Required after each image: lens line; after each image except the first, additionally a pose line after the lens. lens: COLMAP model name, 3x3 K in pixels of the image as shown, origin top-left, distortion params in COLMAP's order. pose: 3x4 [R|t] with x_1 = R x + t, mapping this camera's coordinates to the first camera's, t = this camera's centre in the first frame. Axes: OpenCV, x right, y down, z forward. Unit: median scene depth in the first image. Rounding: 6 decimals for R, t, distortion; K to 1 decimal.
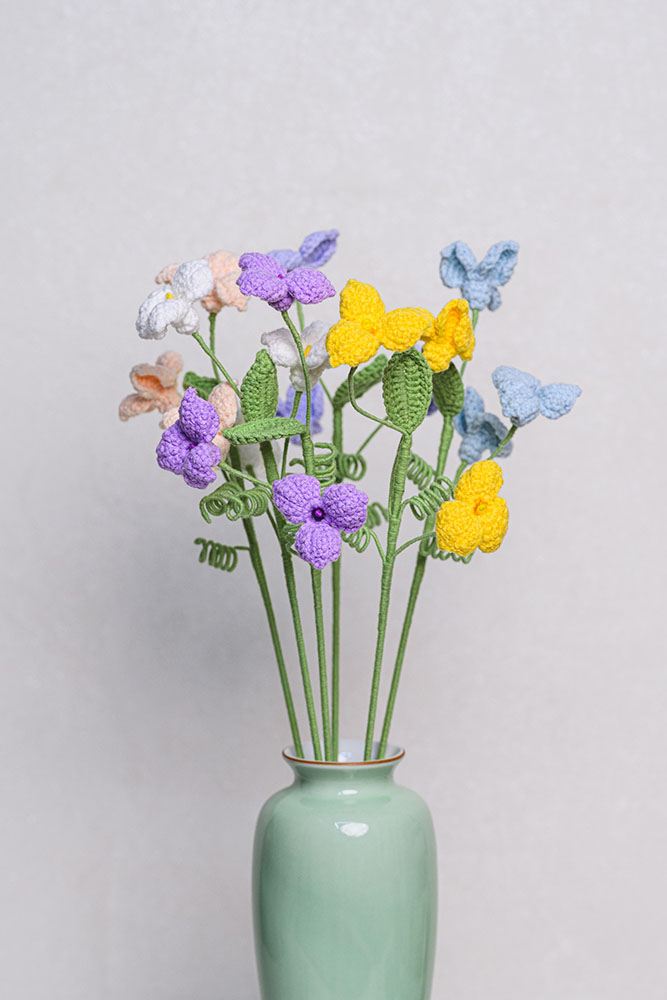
lens RADIAL K [[2970.1, 0, 331.2], [0, 2970.1, 504.2], [0, 0, 1]] dist [0.196379, 0.000000]
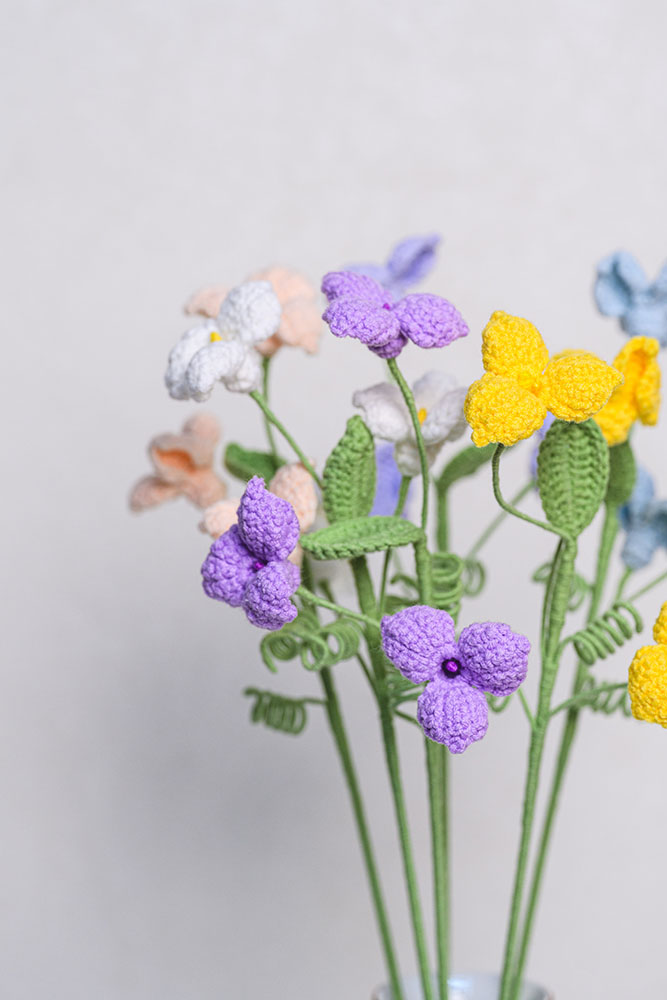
lens RADIAL K [[2970.1, 0, 336.2], [0, 2970.1, 494.7], [0, 0, 1]] dist [0.196379, 0.000000]
pose [[0.999190, -0.008631, 0.039306, -0.053758], [0.008650, 0.999963, -0.000292, -0.033960], [-0.039302, 0.000632, 0.999227, 0.331176]]
